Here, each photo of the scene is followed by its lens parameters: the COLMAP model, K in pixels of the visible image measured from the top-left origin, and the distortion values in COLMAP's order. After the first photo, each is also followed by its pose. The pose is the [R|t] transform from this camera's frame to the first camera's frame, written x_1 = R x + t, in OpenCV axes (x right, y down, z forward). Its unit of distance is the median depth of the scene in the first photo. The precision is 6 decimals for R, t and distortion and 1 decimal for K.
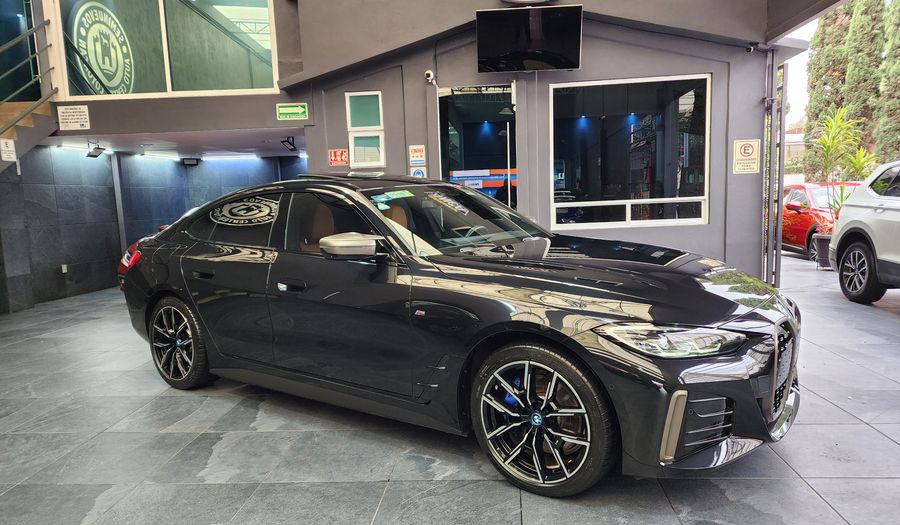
lens RADIAL K [[584.9, 0, 453.9], [0, 584.9, 265.6], [0, 0, 1]] dist [0.076931, -0.082399]
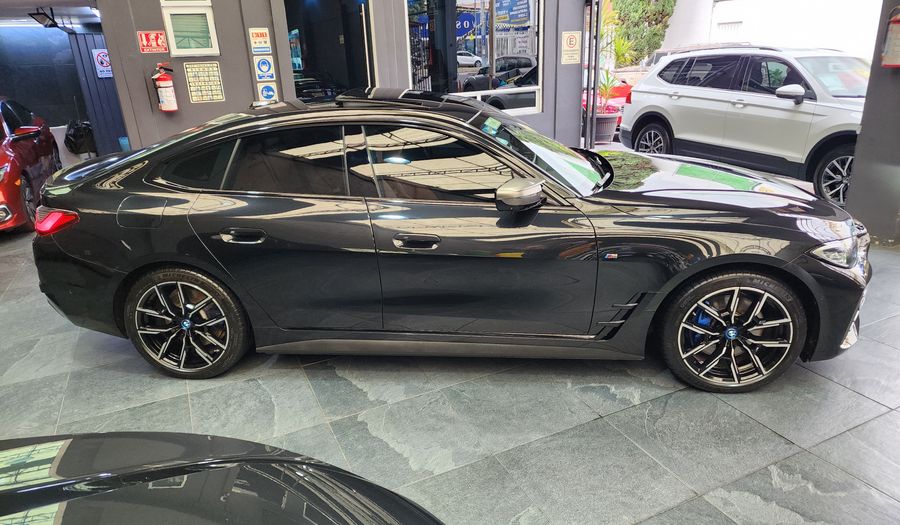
lens RADIAL K [[584.9, 0, 453.9], [0, 584.9, 265.6], [0, 0, 1]] dist [0.076931, -0.082399]
pose [[0.871599, -0.164569, 0.461770, -0.580562], [0.063468, 0.971922, 0.226583, -0.113088], [-0.486093, -0.168182, 0.857571, 0.201864]]
